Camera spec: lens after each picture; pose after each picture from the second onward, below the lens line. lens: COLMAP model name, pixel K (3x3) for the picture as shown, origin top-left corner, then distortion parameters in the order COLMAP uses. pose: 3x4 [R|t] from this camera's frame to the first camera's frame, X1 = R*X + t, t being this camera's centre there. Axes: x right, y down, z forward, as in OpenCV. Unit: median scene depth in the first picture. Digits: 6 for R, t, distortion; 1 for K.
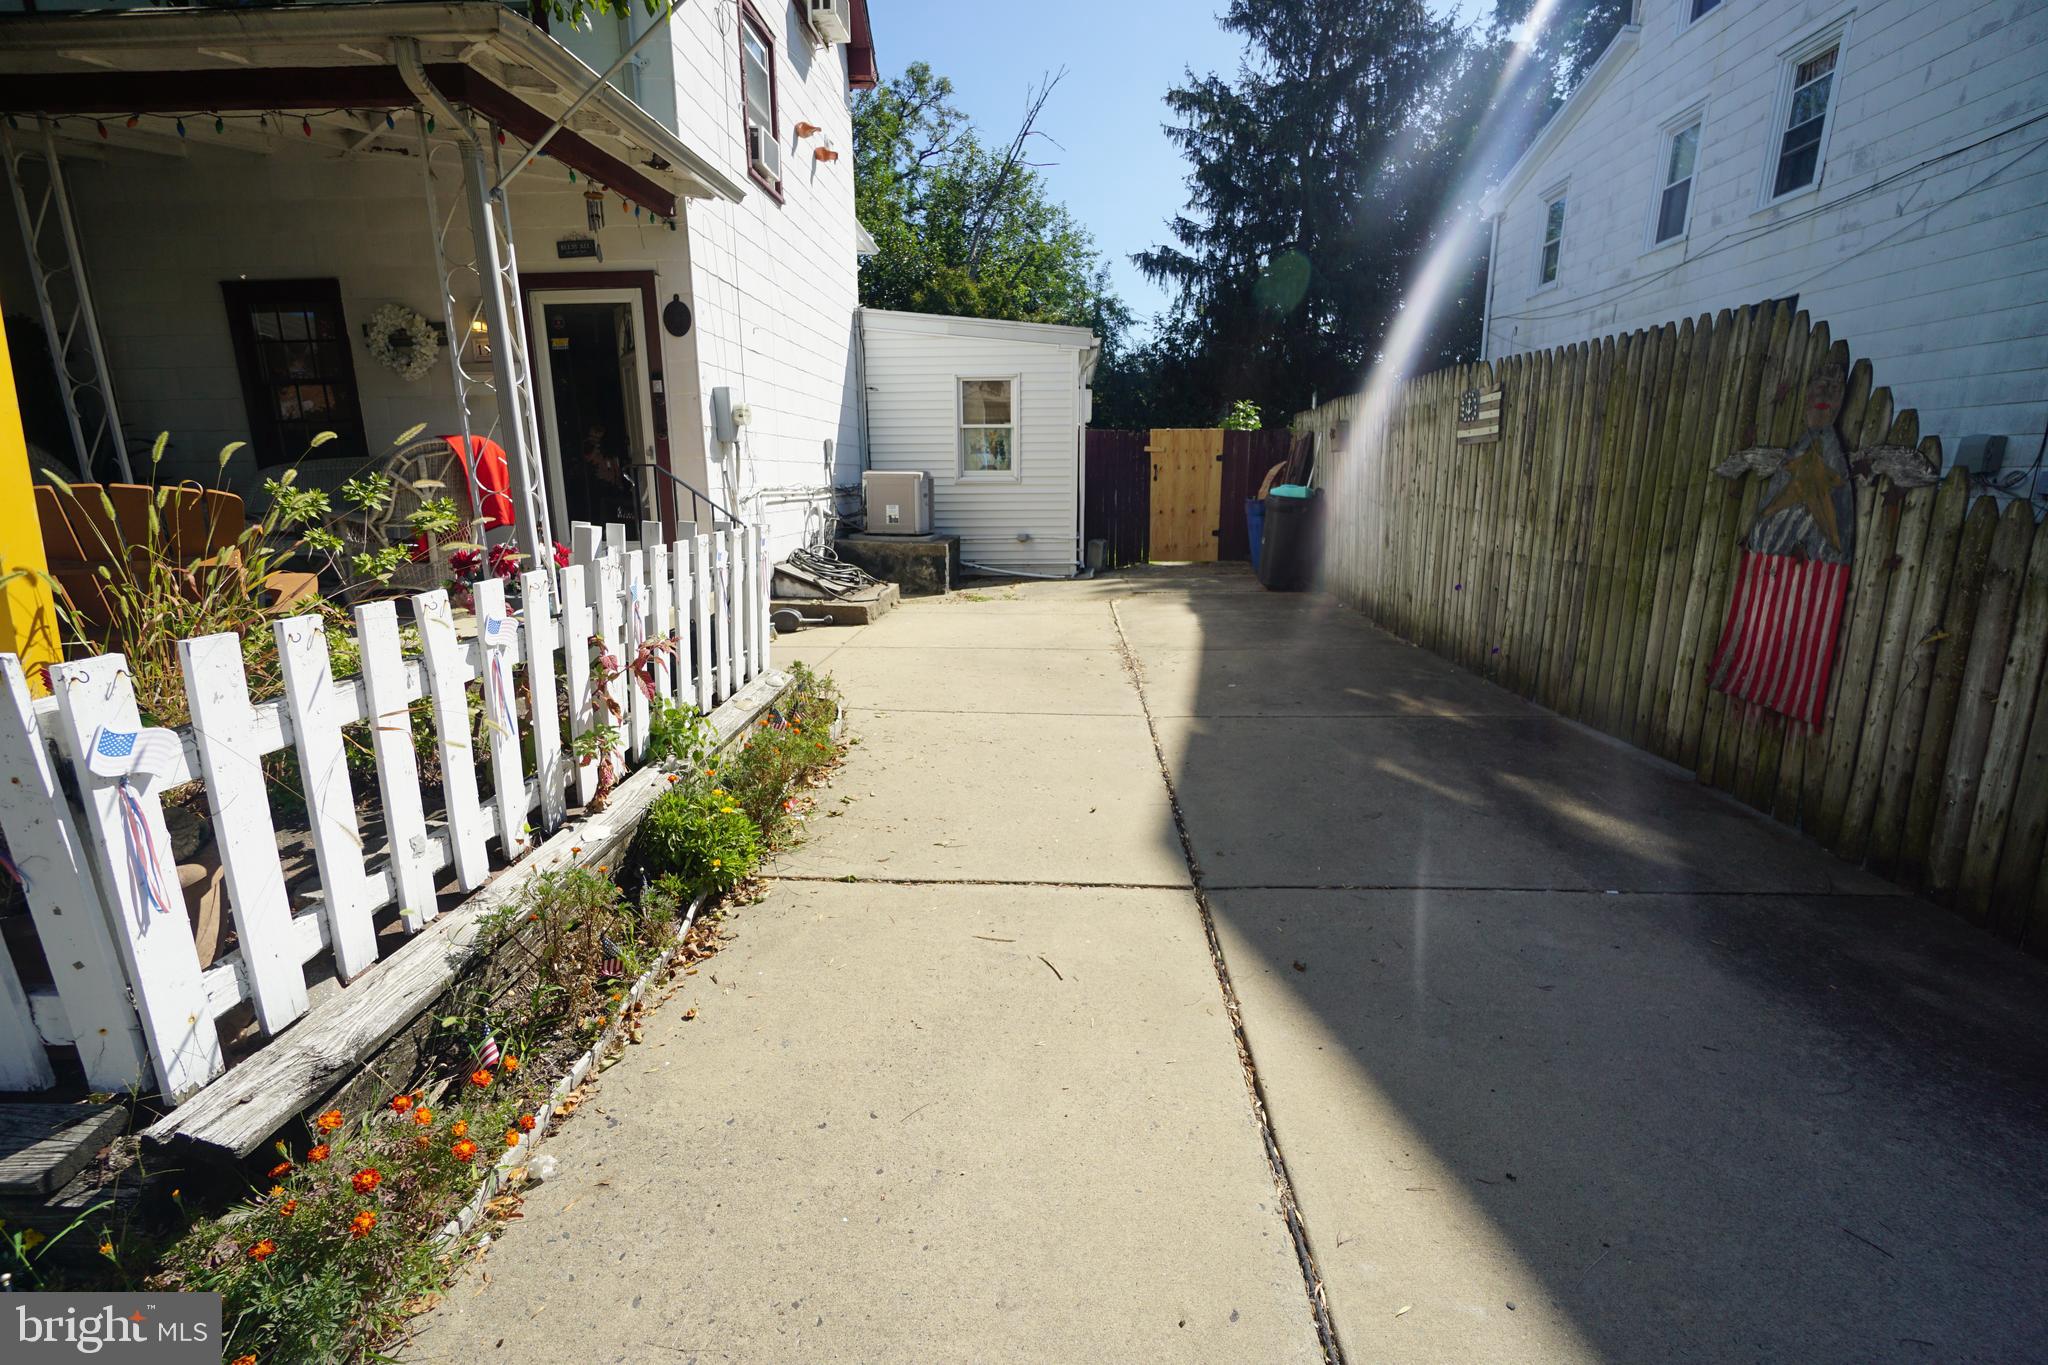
lens RADIAL K [[879.1, 0, 1018.3], [0, 879.1, 689.0], [0, 0, 1]] dist [-0.009884, 0.005315]
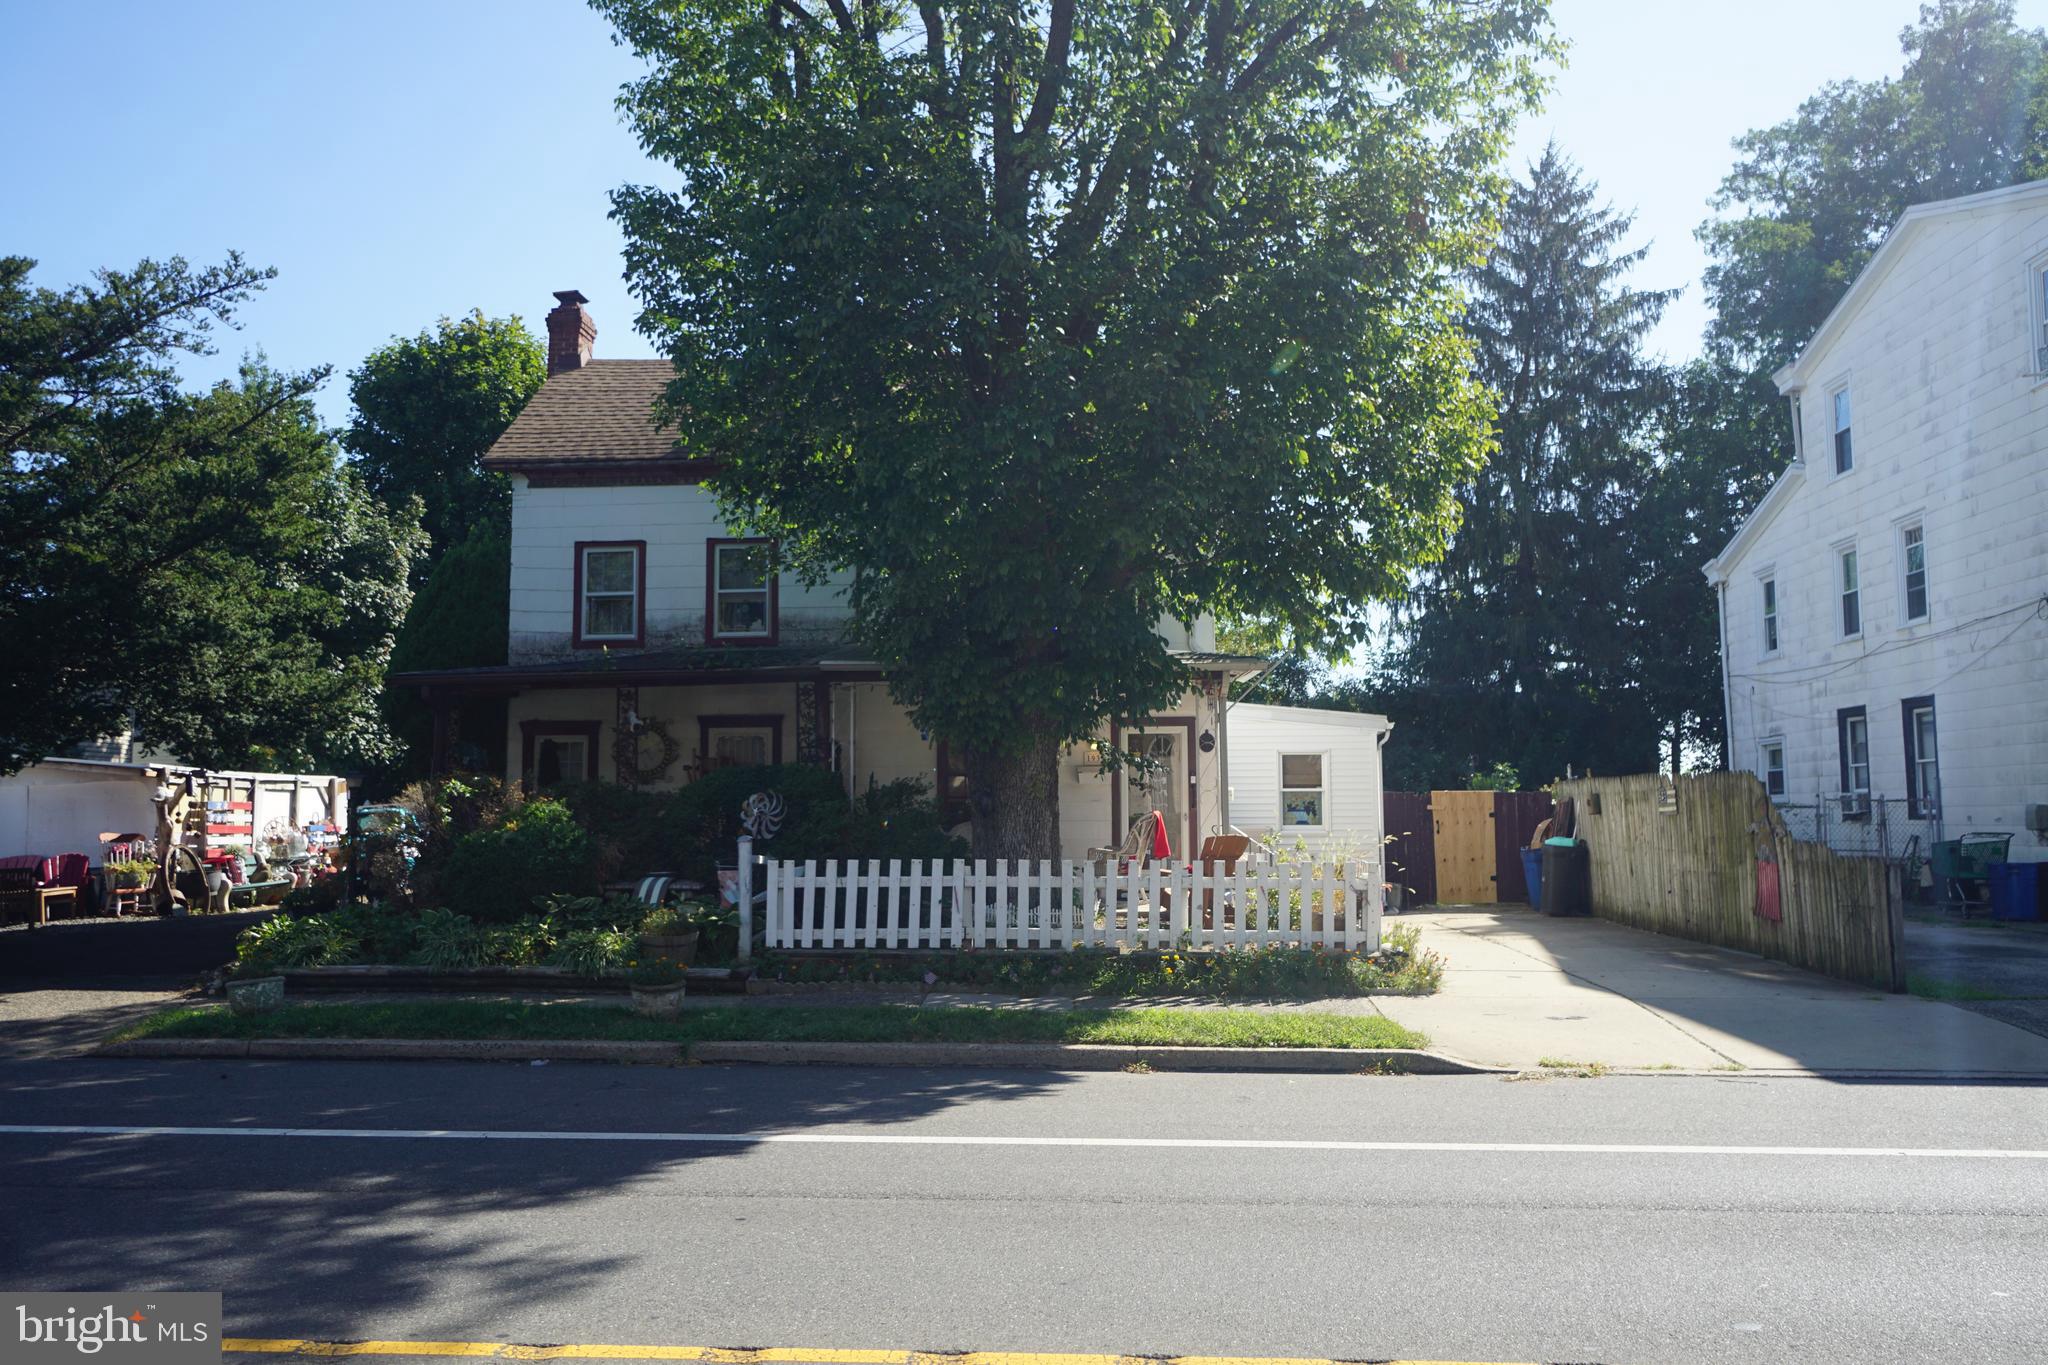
lens RADIAL K [[1571.2, 0, 1021.8], [0, 1571.2, 677.0], [0, 0, 1]] dist [-0.003229, -0.002441]
pose [[0.999979, 0.001859, -0.006251, -0.424879], [-0.003790, 0.945699, -0.325021, 0.271852], [0.005307, 0.325037, 0.945686, -1.152595]]
